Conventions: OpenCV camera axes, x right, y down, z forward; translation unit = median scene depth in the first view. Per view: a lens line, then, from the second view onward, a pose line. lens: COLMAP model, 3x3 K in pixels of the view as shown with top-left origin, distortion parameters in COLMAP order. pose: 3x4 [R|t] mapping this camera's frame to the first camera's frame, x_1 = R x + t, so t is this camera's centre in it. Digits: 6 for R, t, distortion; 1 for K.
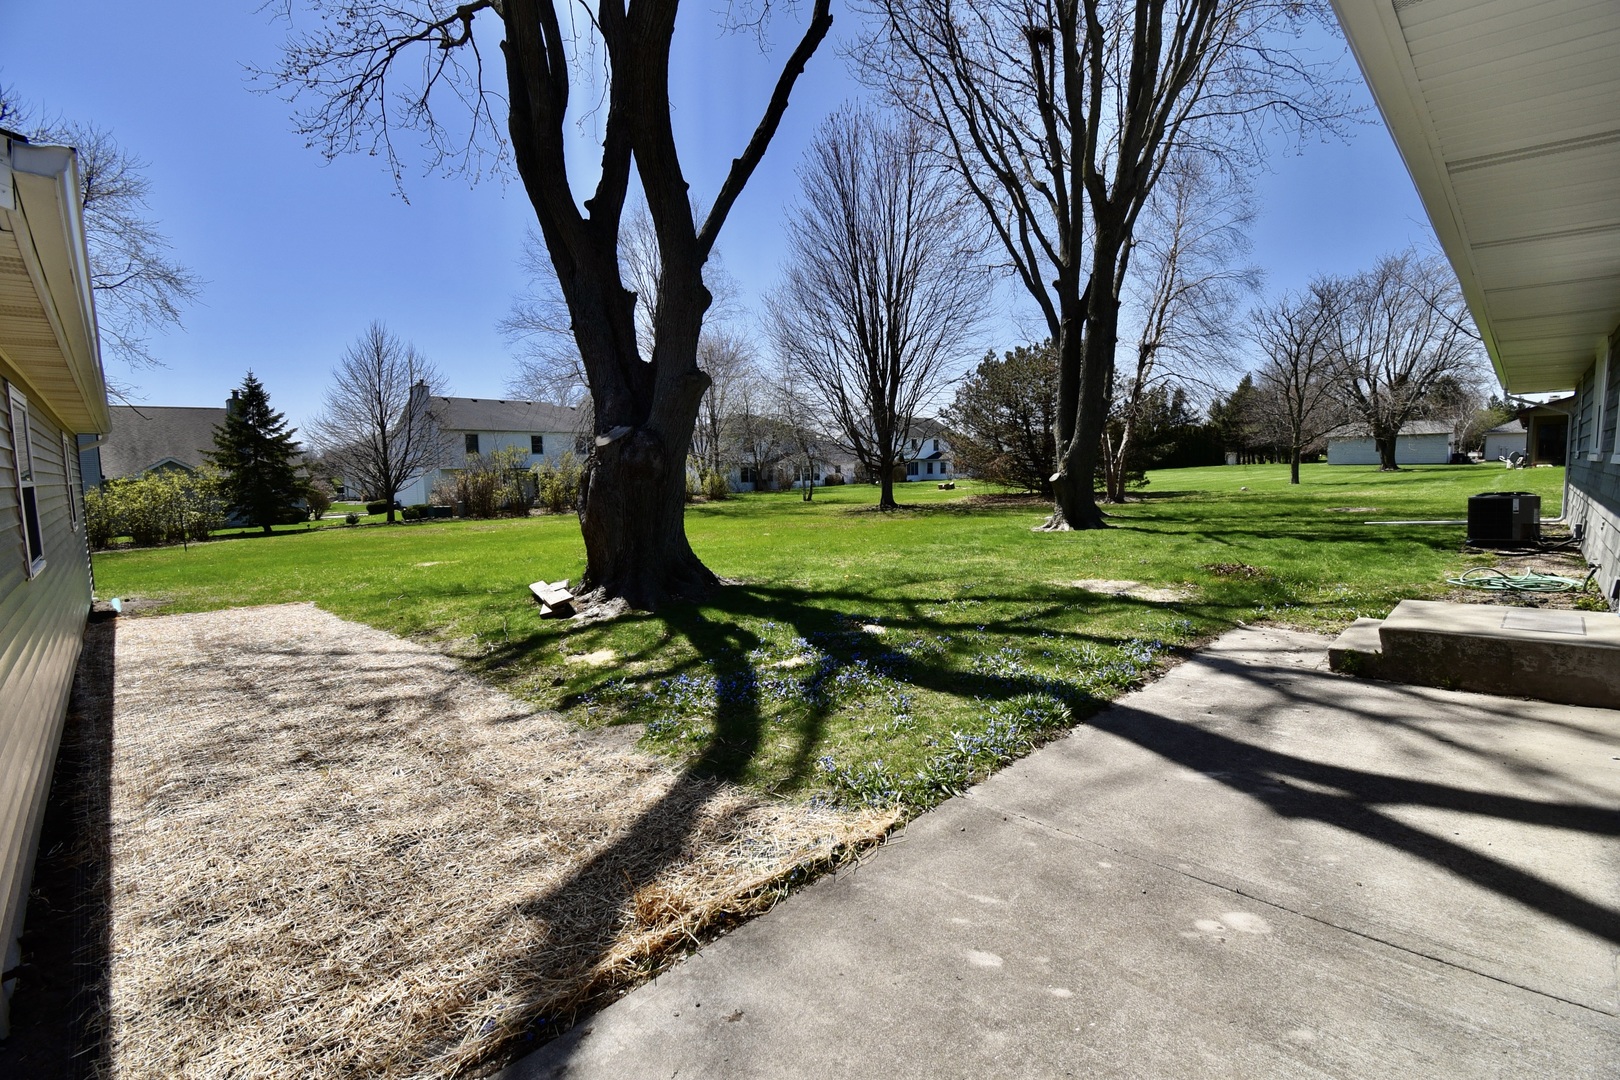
lens RADIAL K [[717.5, 0, 812.5], [0, 717.5, 542.3], [0, 0, 1]] dist [0.003304, -0.013399]
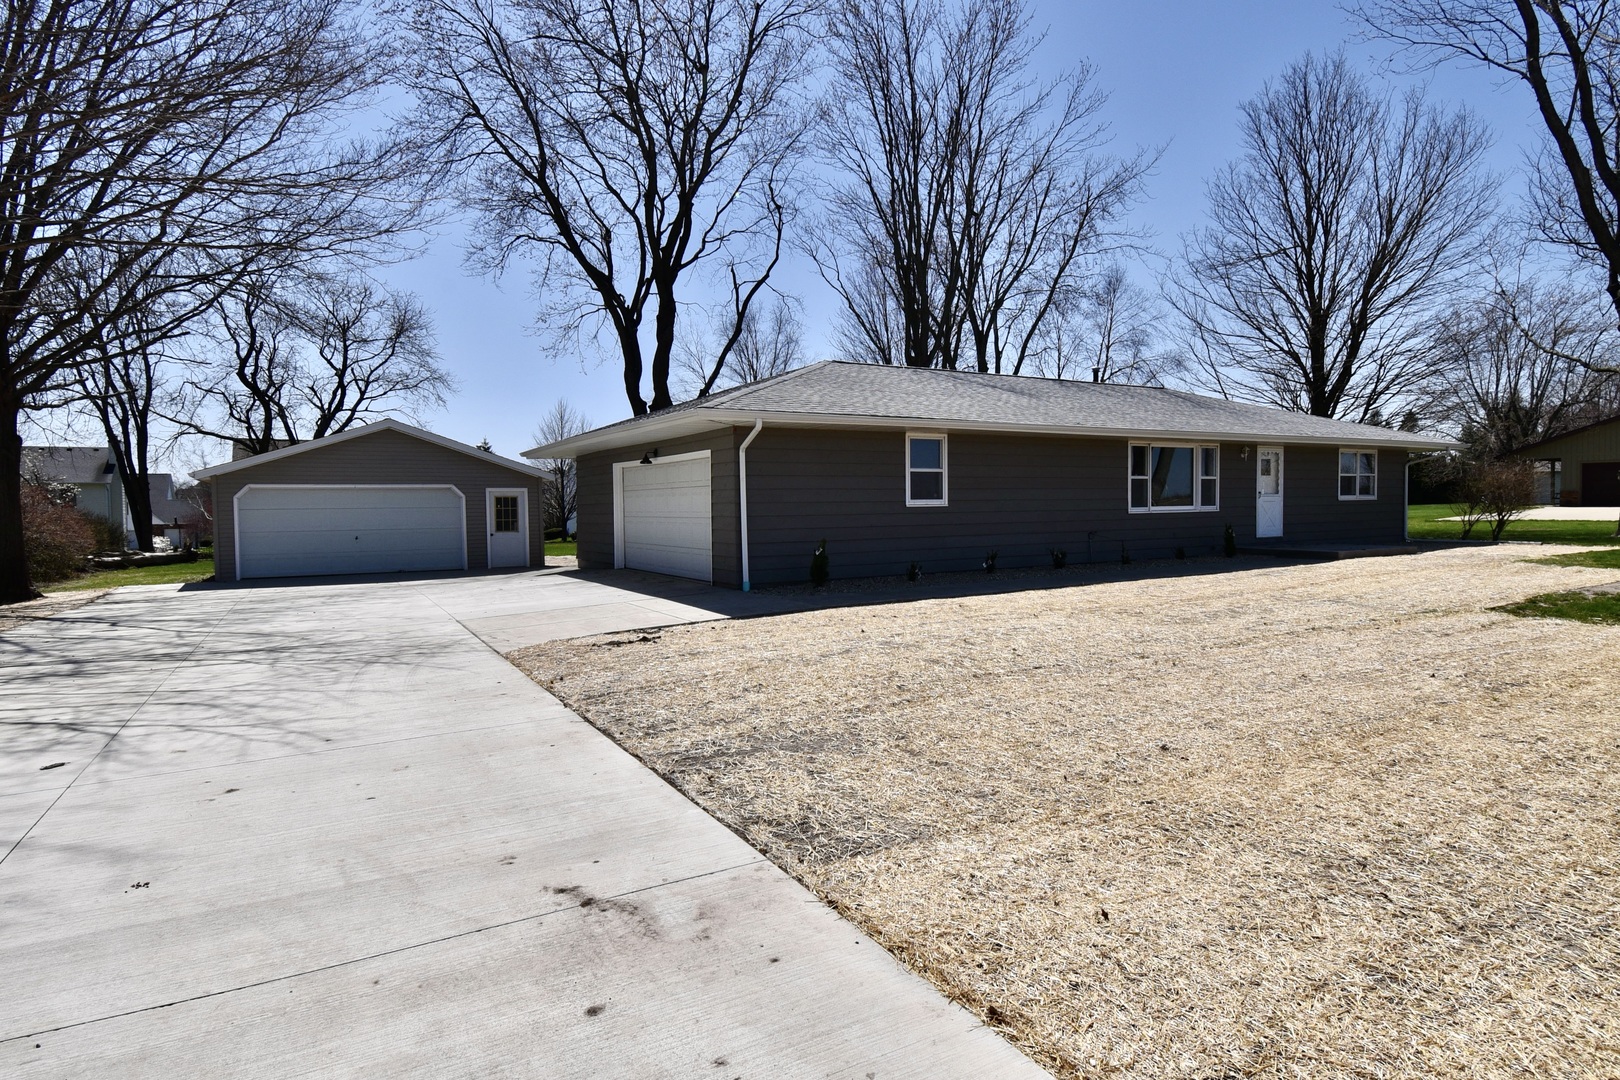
lens RADIAL K [[897.7, 0, 813.7], [0, 897.7, 540.7], [0, 0, 1]] dist [0.005314, 0.000709]
pose [[0.969707, 0.013904, -0.243874, 0.340124], [-0.028365, 0.998034, -0.055887, 0.061333], [0.242618, 0.061112, 0.968195, -0.635735]]
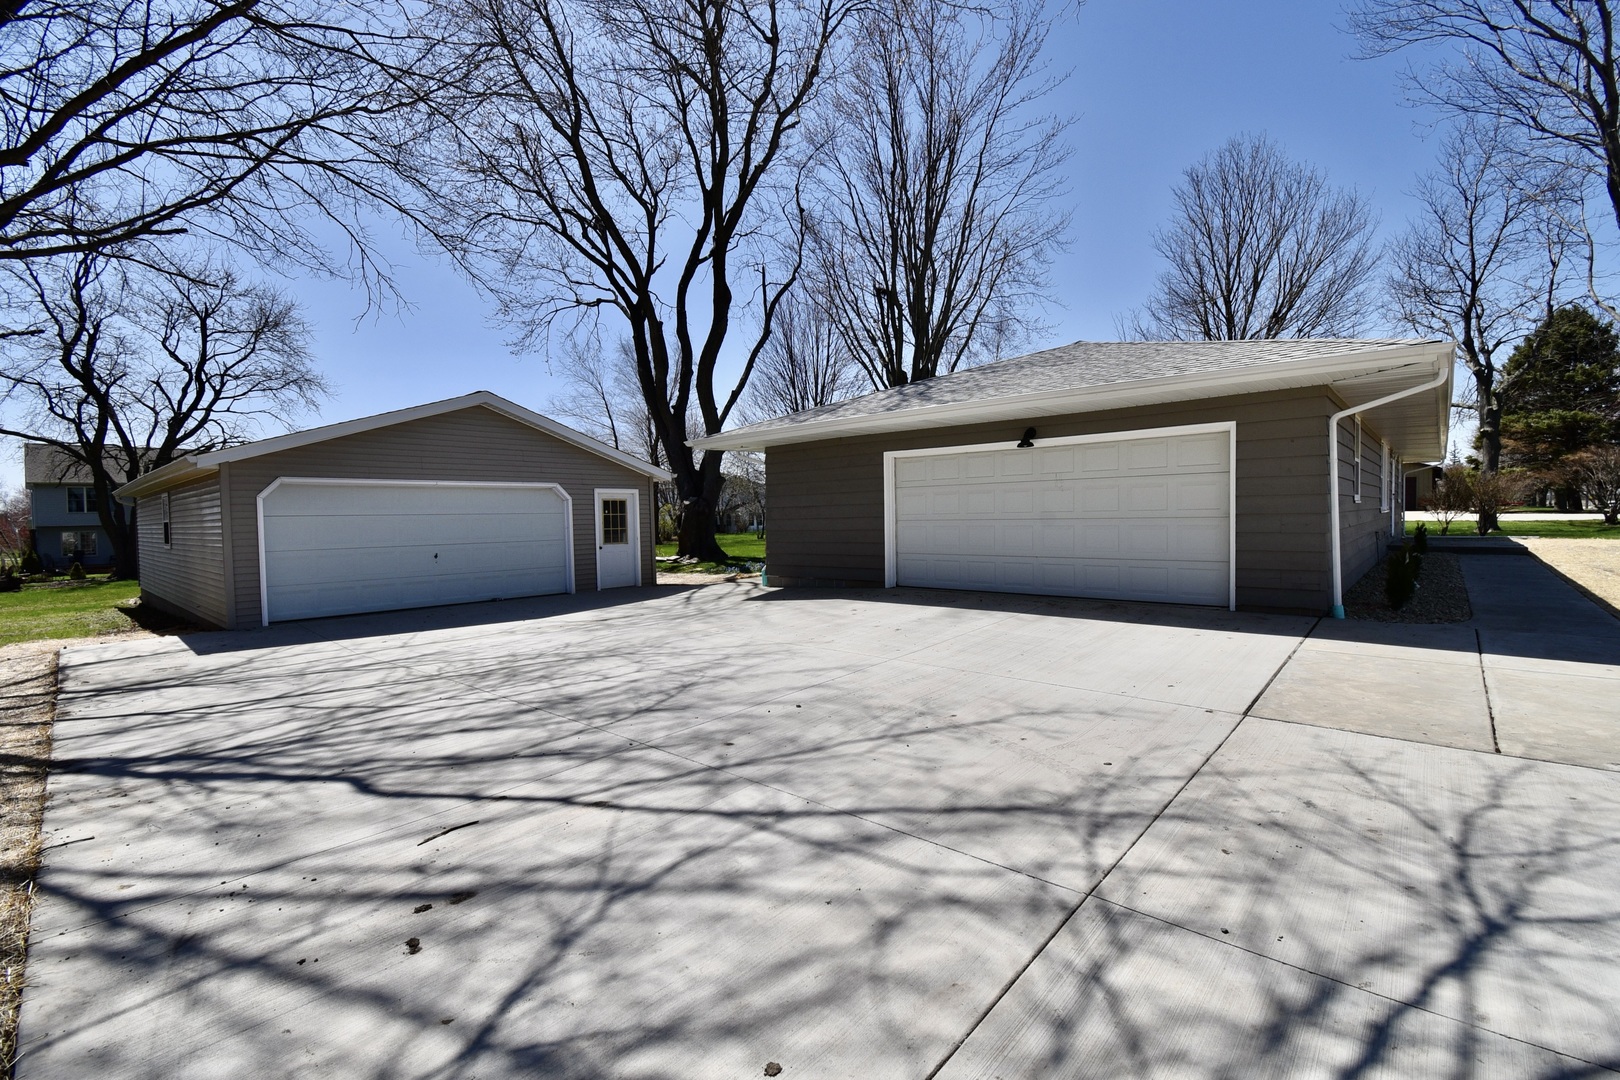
lens RADIAL K [[717.5, 0, 815.8], [0, 717.5, 538.2], [0, 0, 1]] dist [0.003304, -0.013399]
pose [[0.997465, -0.004090, 0.071043, 0.000700], [0.009185, 0.997395, -0.071549, 0.050734], [-0.070565, 0.072020, 0.994904, -0.453006]]
